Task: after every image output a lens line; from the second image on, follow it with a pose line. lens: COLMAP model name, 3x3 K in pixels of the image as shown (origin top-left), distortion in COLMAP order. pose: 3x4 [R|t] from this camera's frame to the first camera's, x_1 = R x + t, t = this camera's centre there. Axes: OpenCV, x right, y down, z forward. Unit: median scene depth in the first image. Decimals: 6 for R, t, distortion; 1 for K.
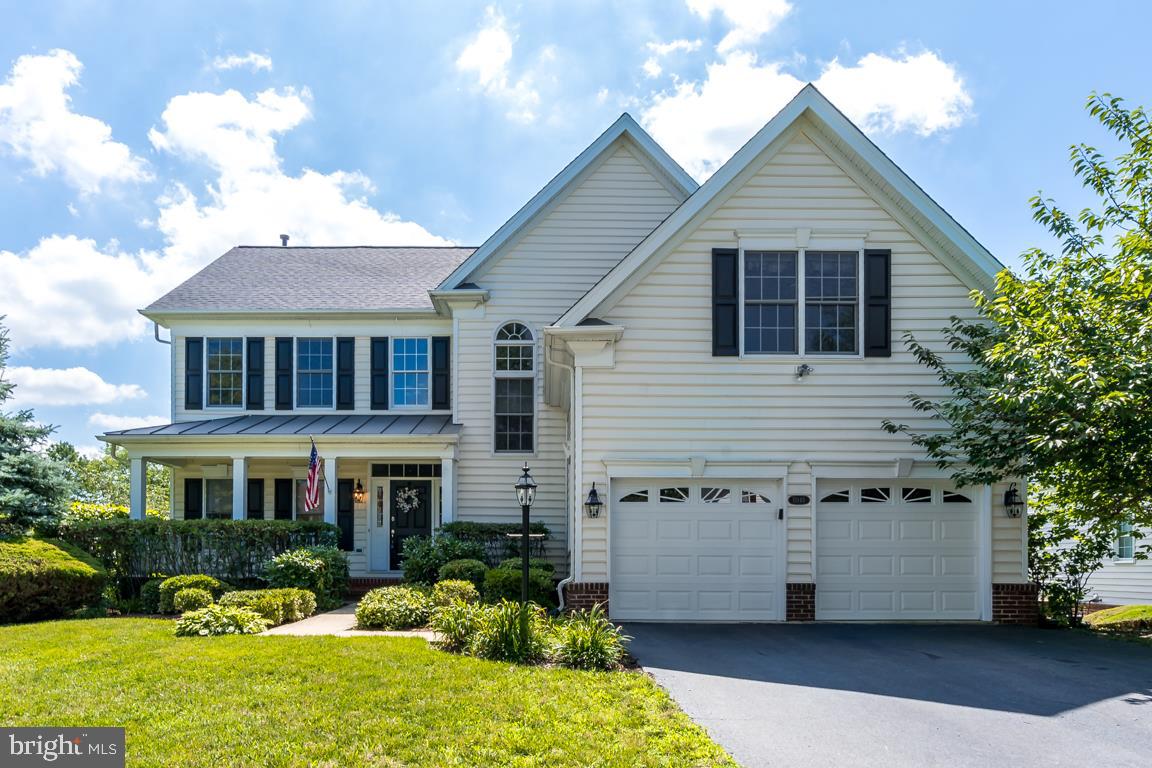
lens RADIAL K [[655.5, 0, 575.6], [0, 655.5, 383.7], [0, 0, 1]] dist [0.023336, 0.000381]
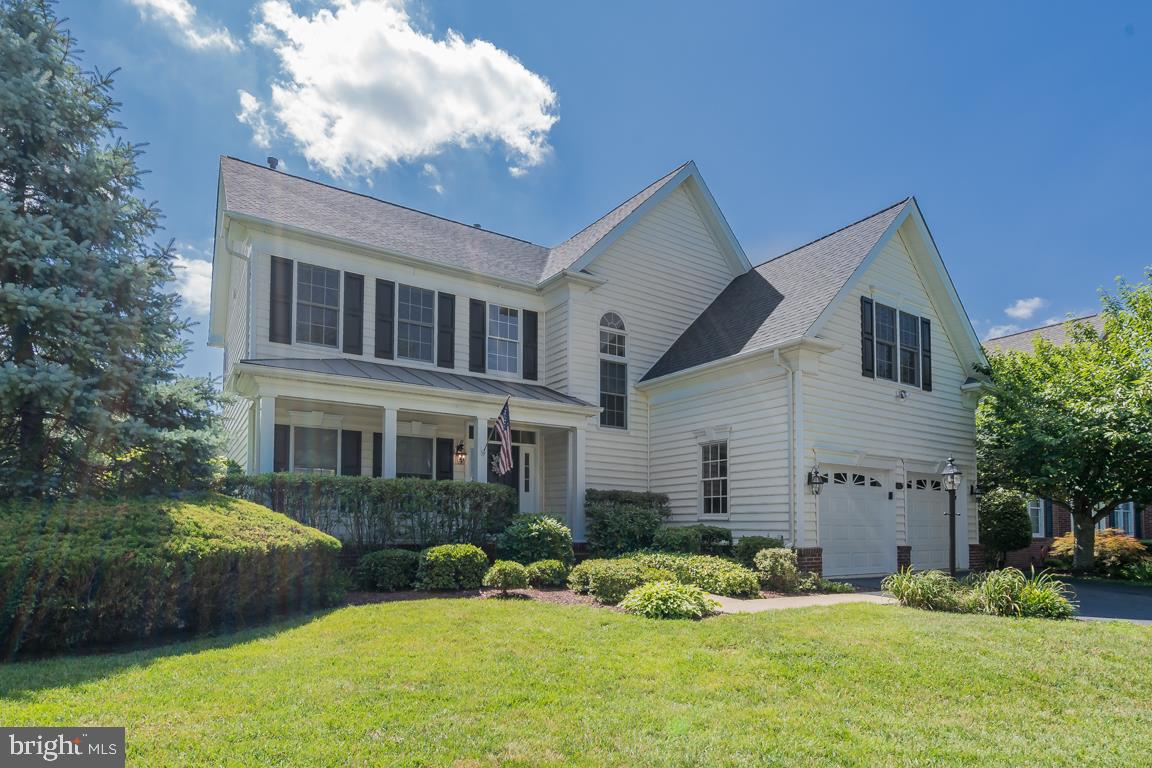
lens RADIAL K [[525.6, 0, 576.1], [0, 525.6, 382.1], [0, 0, 1]] dist [0.000106, 0.000085]
pose [[0.873894, 0.127544, 0.469085, -0.557621], [-0.138565, 0.990291, -0.011116, 0.043895], [-0.465949, -0.055285, 0.883083, 0.228083]]
